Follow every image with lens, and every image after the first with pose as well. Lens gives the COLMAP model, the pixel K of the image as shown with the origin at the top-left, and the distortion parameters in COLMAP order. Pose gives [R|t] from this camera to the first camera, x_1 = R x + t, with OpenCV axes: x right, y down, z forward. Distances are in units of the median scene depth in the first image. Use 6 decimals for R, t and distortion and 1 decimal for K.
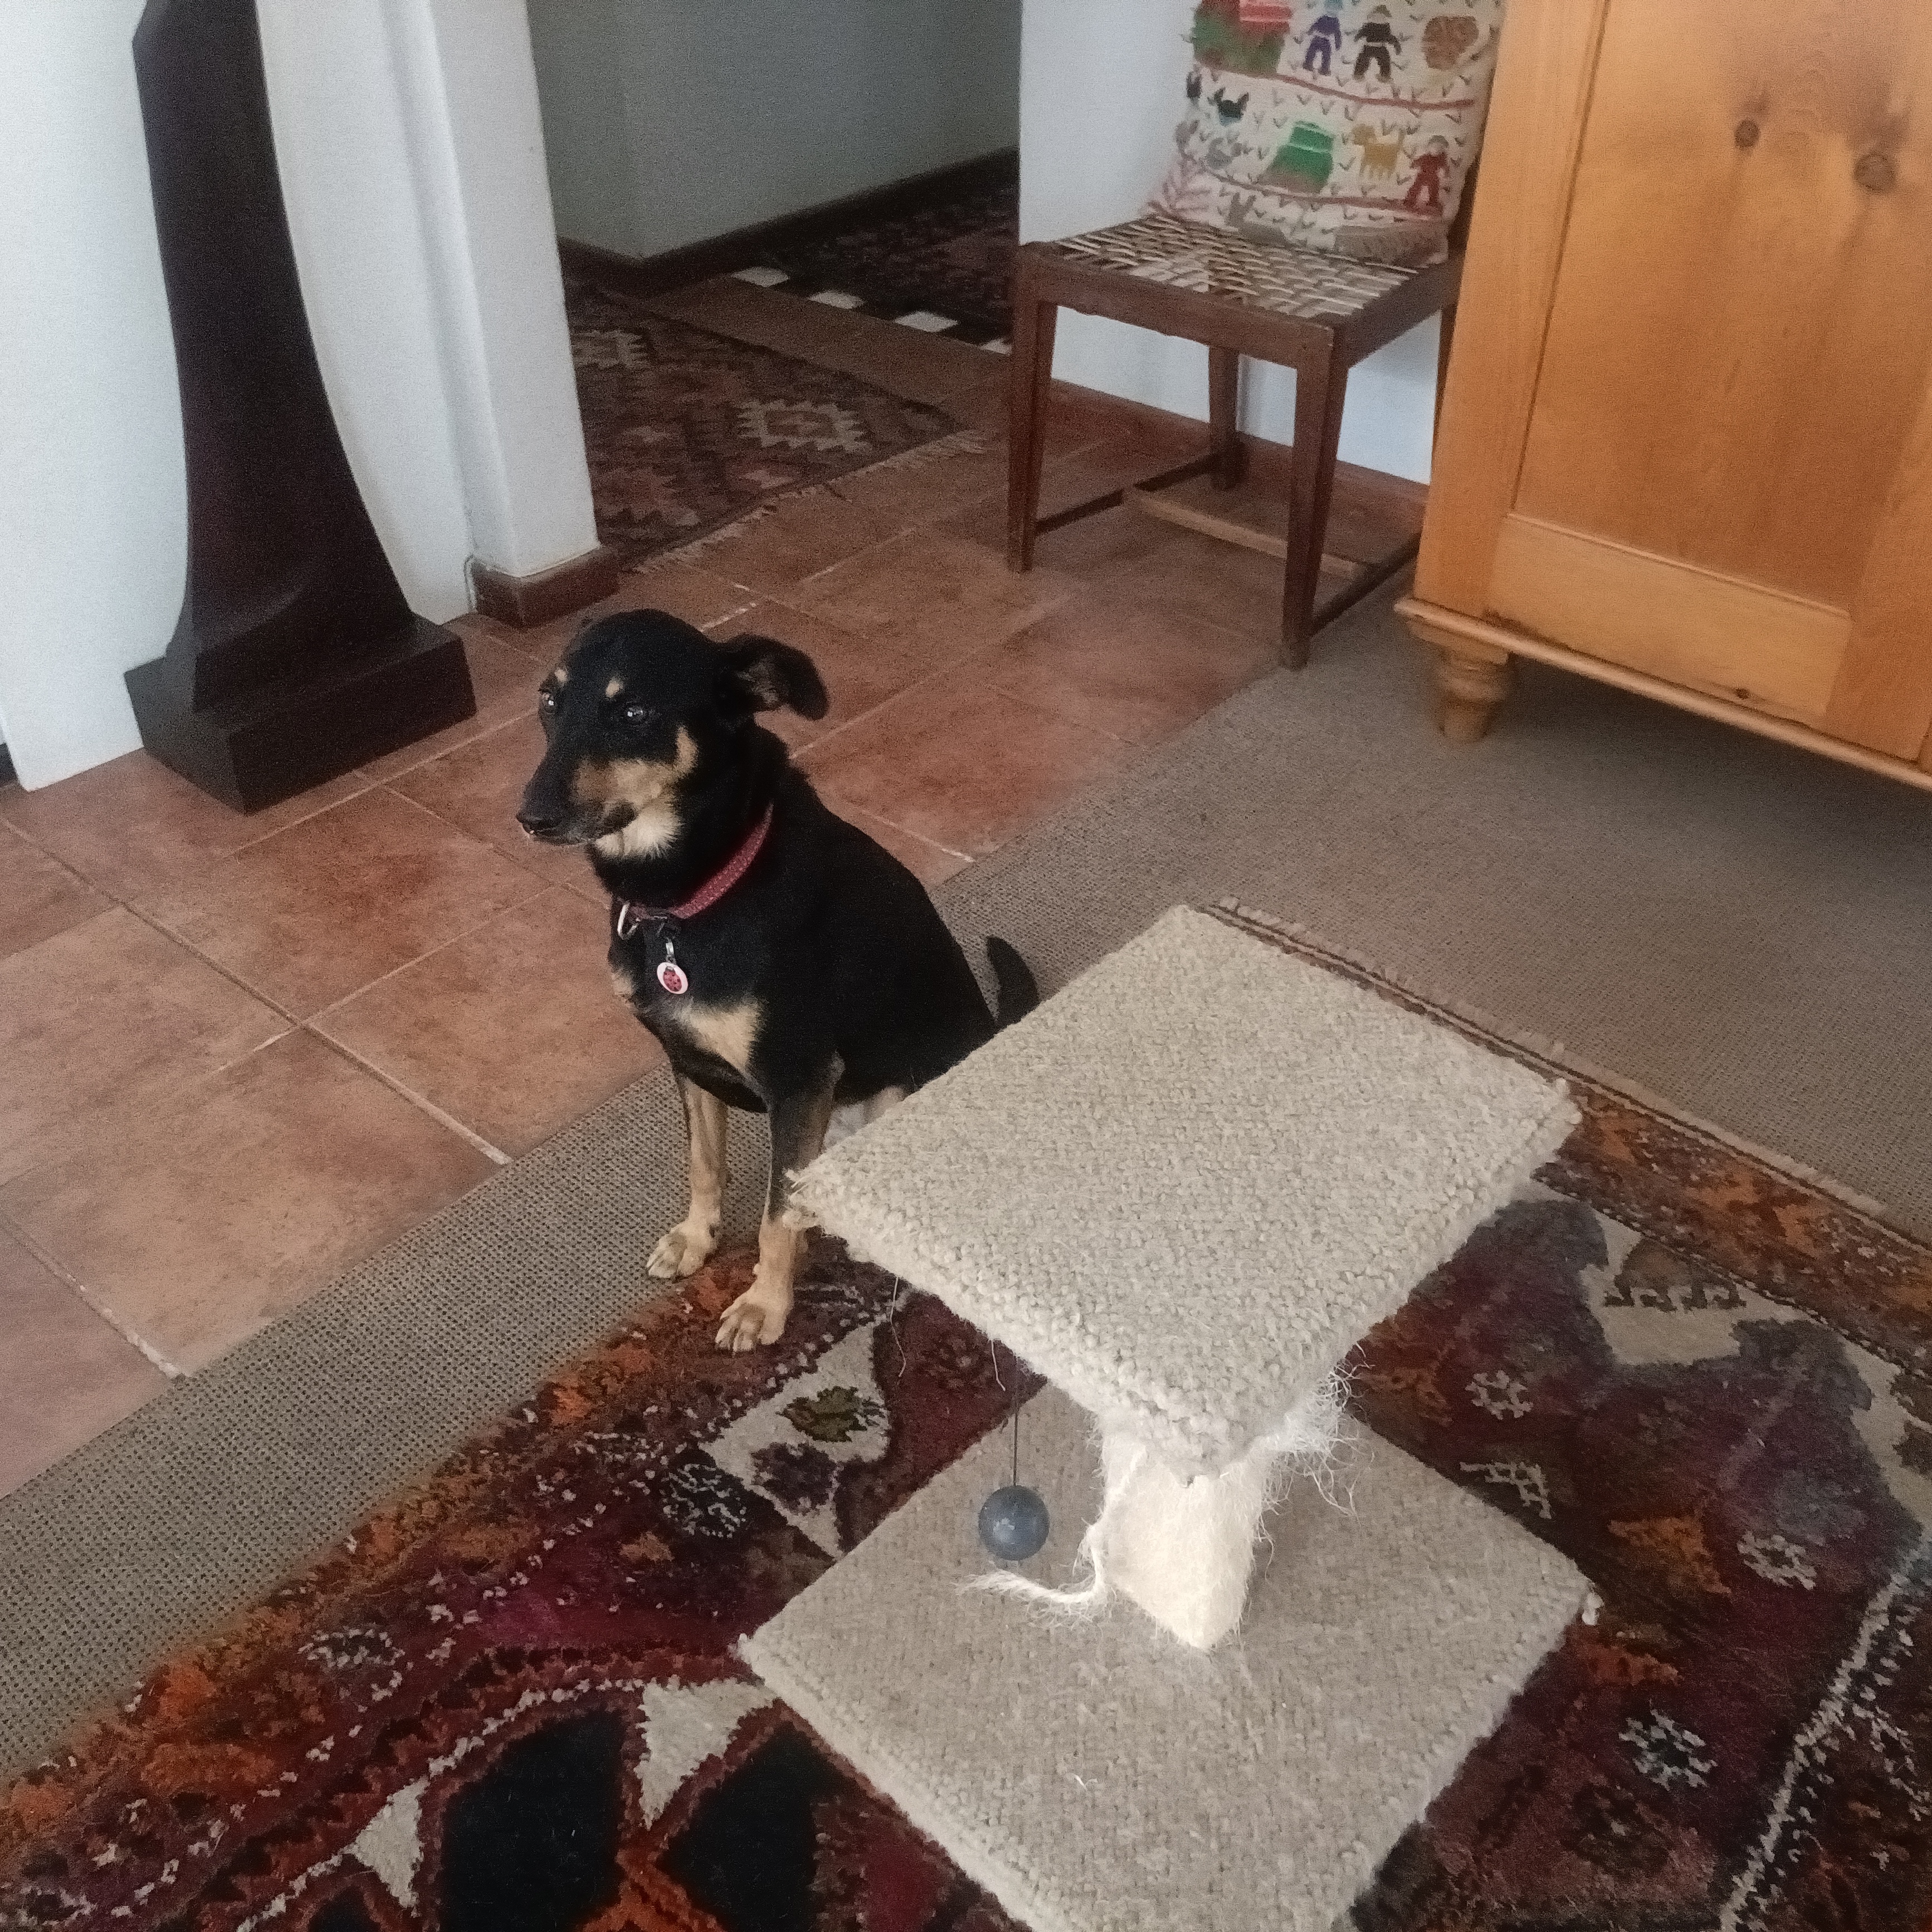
lens RADIAL K [[1899.9, 0, 965.6], [0, 1899.9, 979.2], [0, 0, 1]] dist [0.010499, 0.000000]
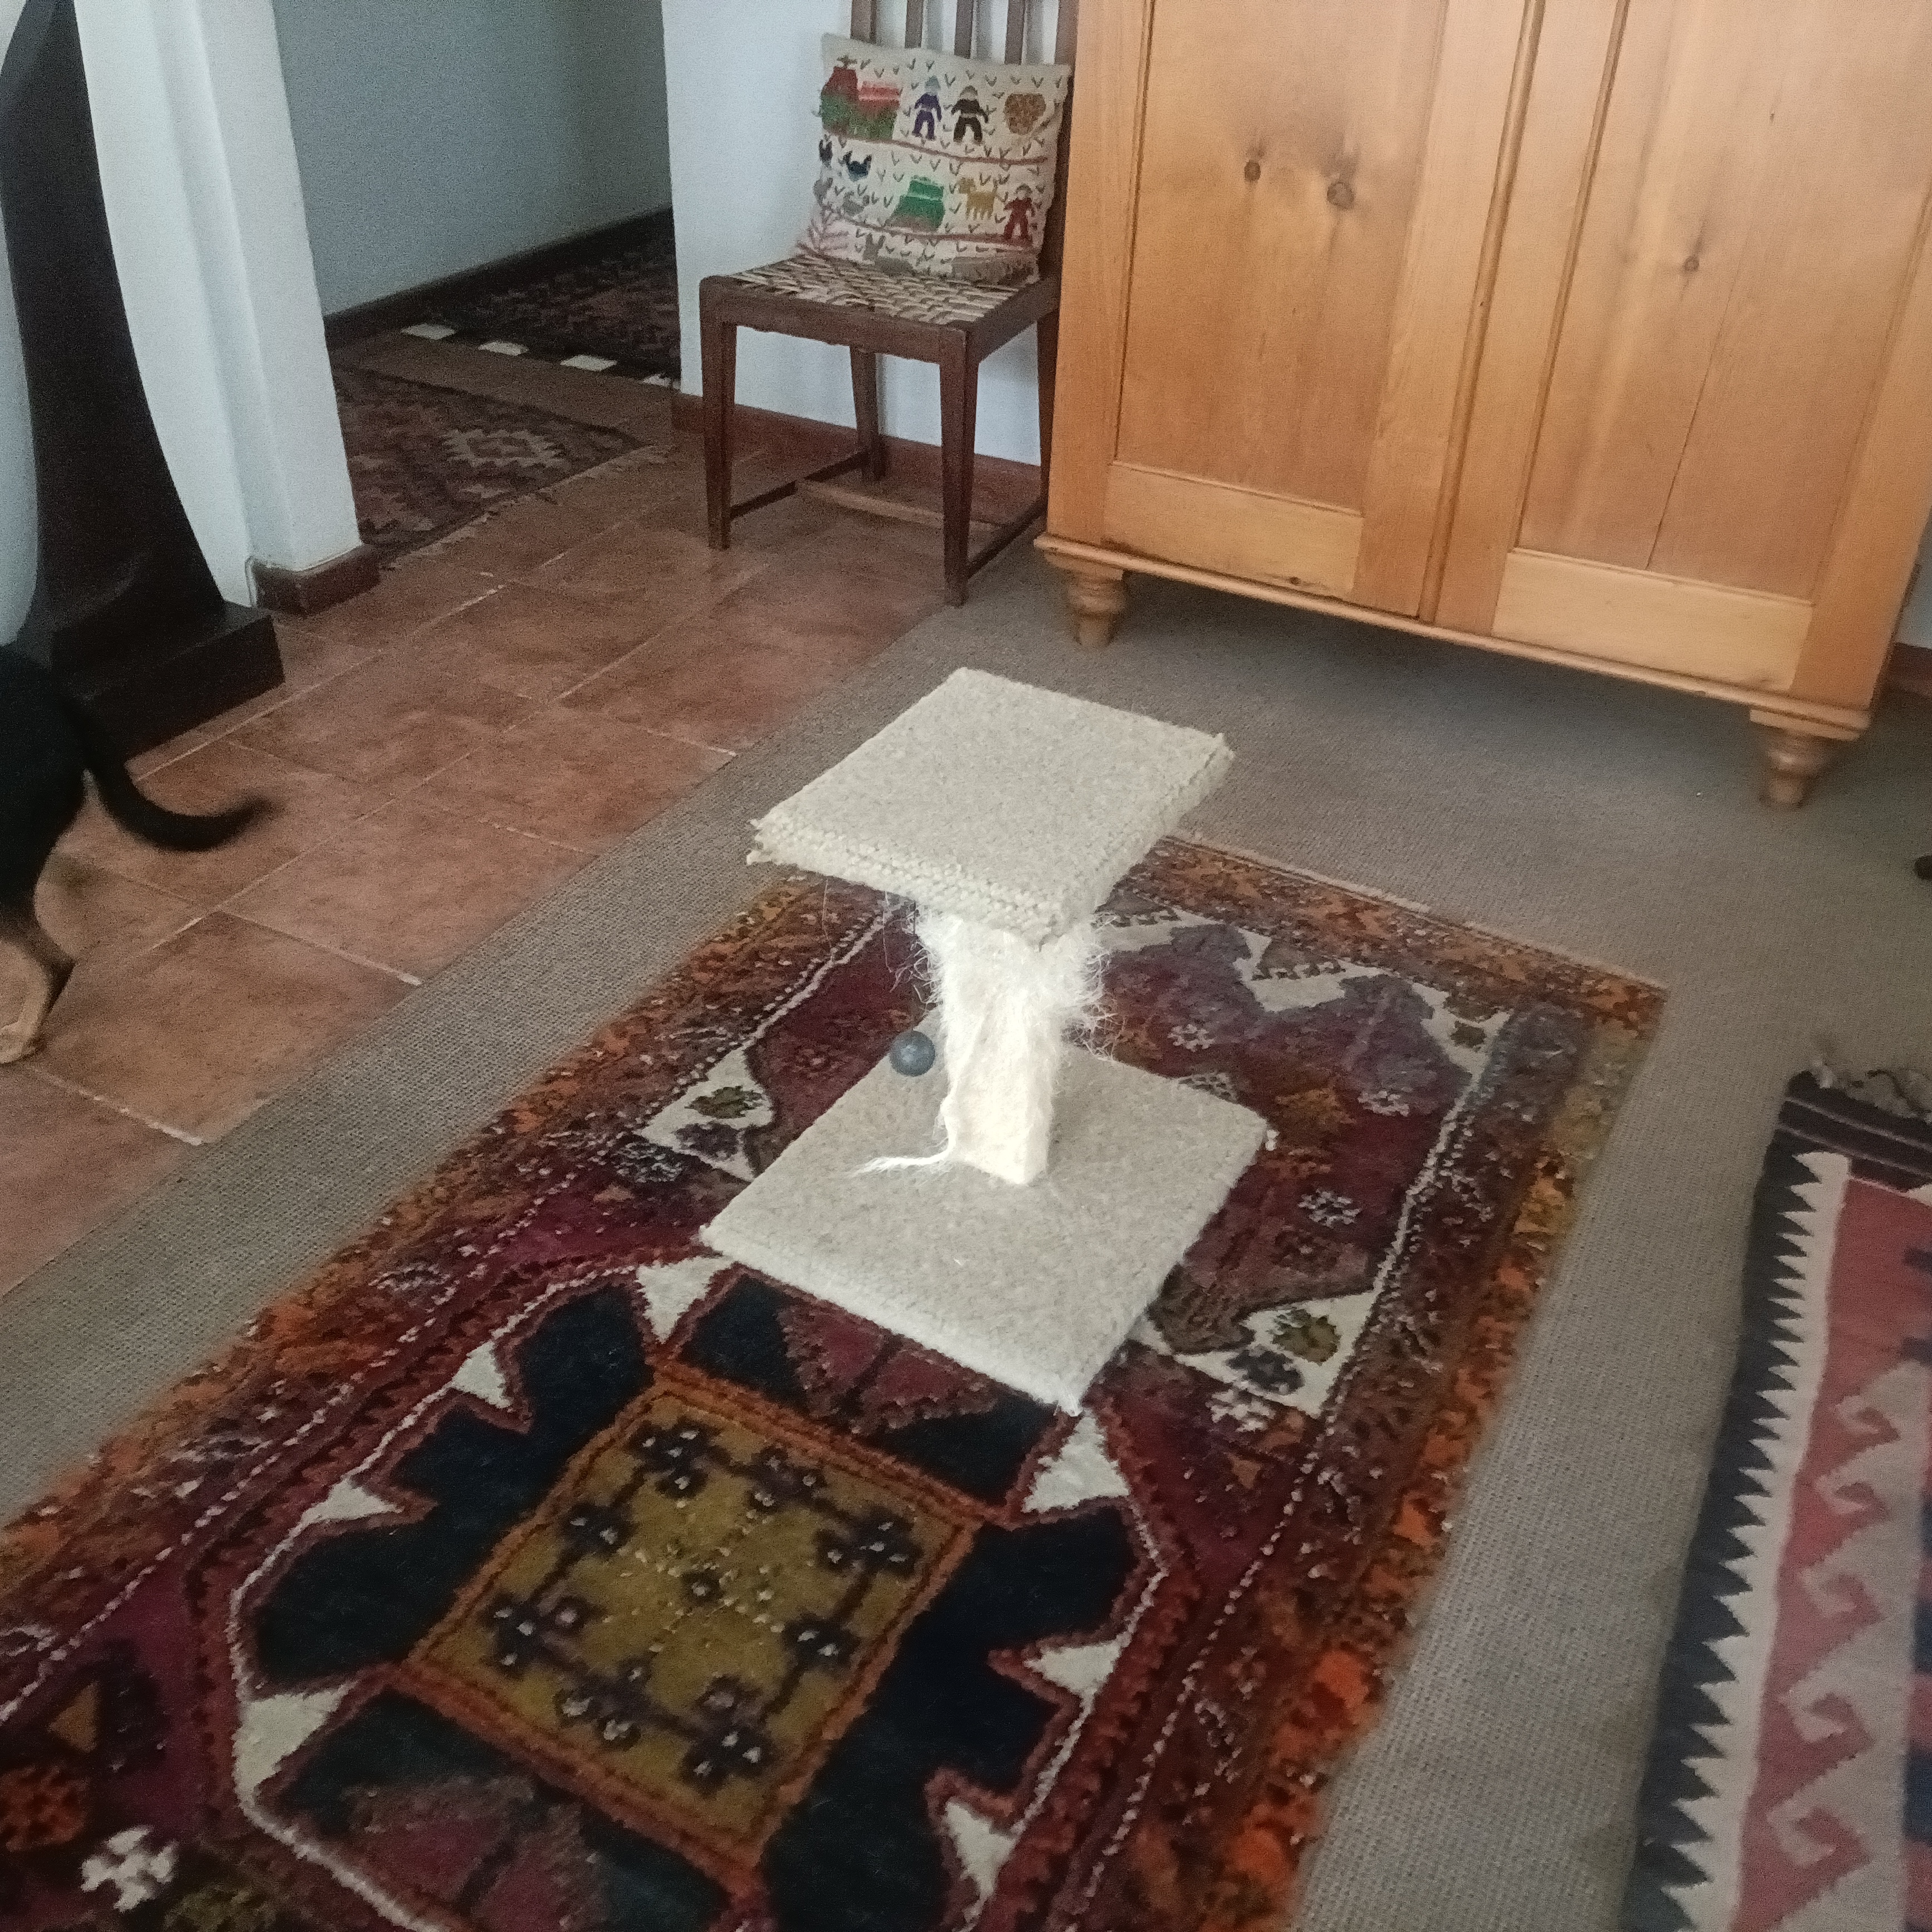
lens RADIAL K [[1899.9, 0, 958.9], [0, 1899.9, 999.1], [0, 0, 1]] dist [0.010499, 0.000000]
pose [[0.974220, -0.102228, 0.201110, -0.164272], [0.108793, 0.993825, -0.021839, 0.191882], [-0.197635, 0.043155, 0.979325, -0.342701]]
